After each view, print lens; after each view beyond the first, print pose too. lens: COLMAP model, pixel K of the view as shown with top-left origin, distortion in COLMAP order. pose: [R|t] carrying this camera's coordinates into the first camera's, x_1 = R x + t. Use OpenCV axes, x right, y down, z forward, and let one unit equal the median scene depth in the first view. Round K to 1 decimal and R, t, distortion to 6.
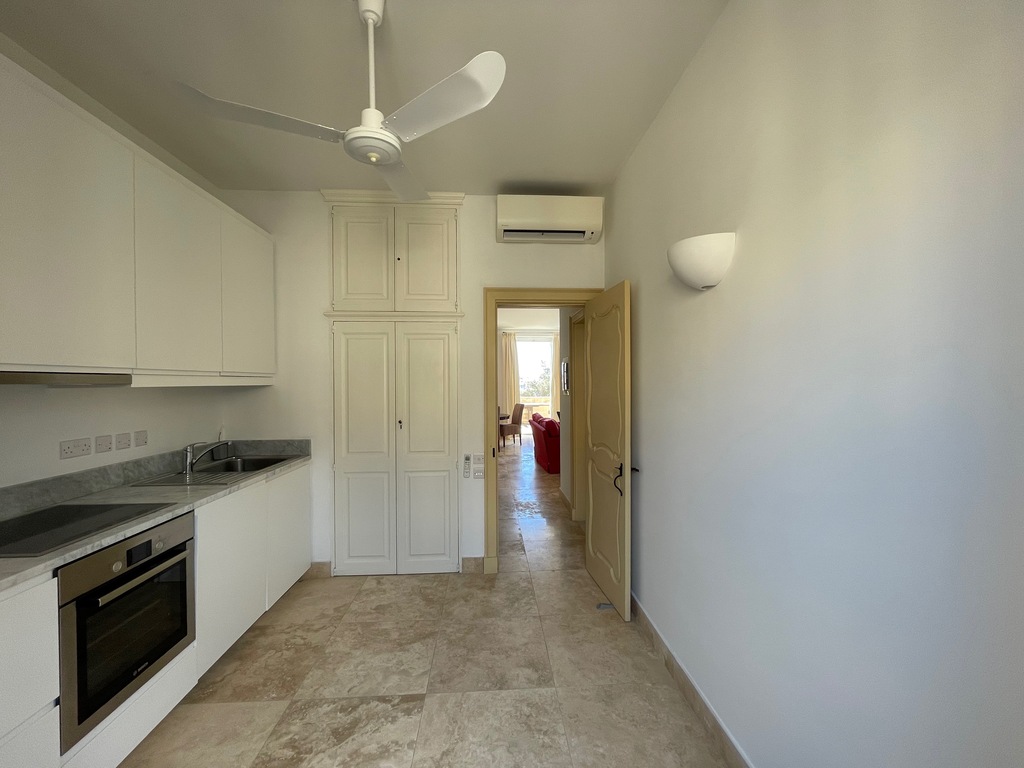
lens RADIAL K [[413.2, 0, 512.5], [0, 413.2, 384.7], [0, 0, 1]] dist [0.007256, -0.000598]
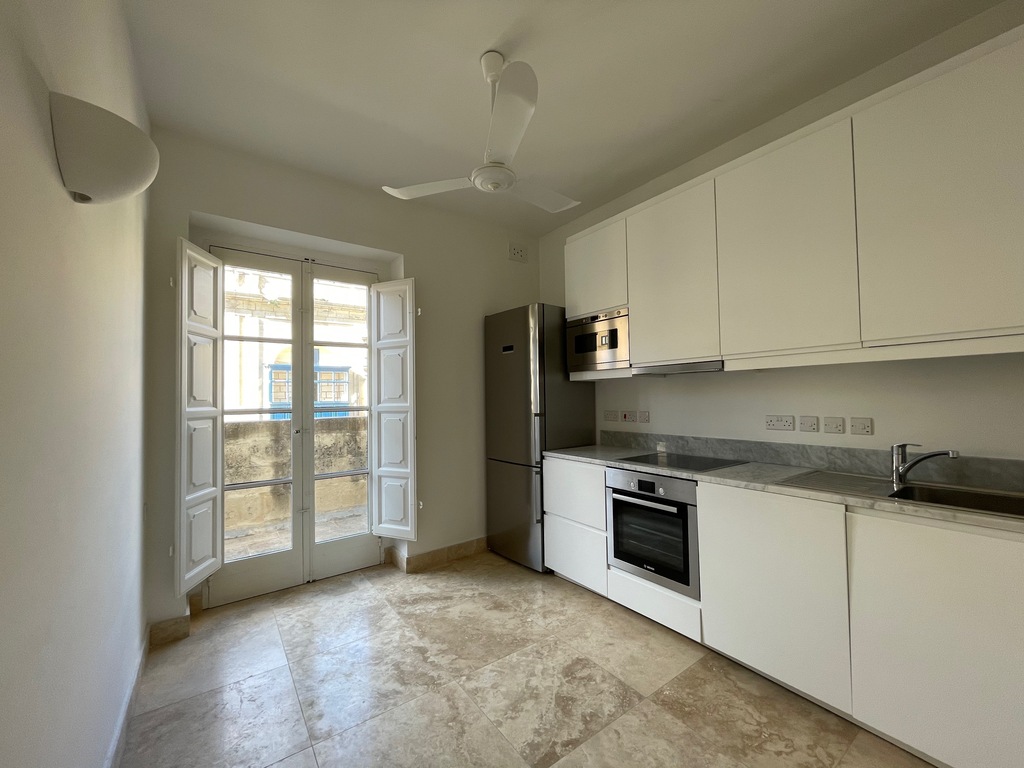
lens RADIAL K [[413.2, 0, 513.8], [0, 413.2, 386.1], [0, 0, 1]] dist [0.007256, -0.000598]
pose [[-0.839926, 0.005350, -0.542675, 0.235265], [0.019360, 0.999610, -0.020110, 0.060659], [0.542356, -0.027397, -0.839702, 1.662994]]
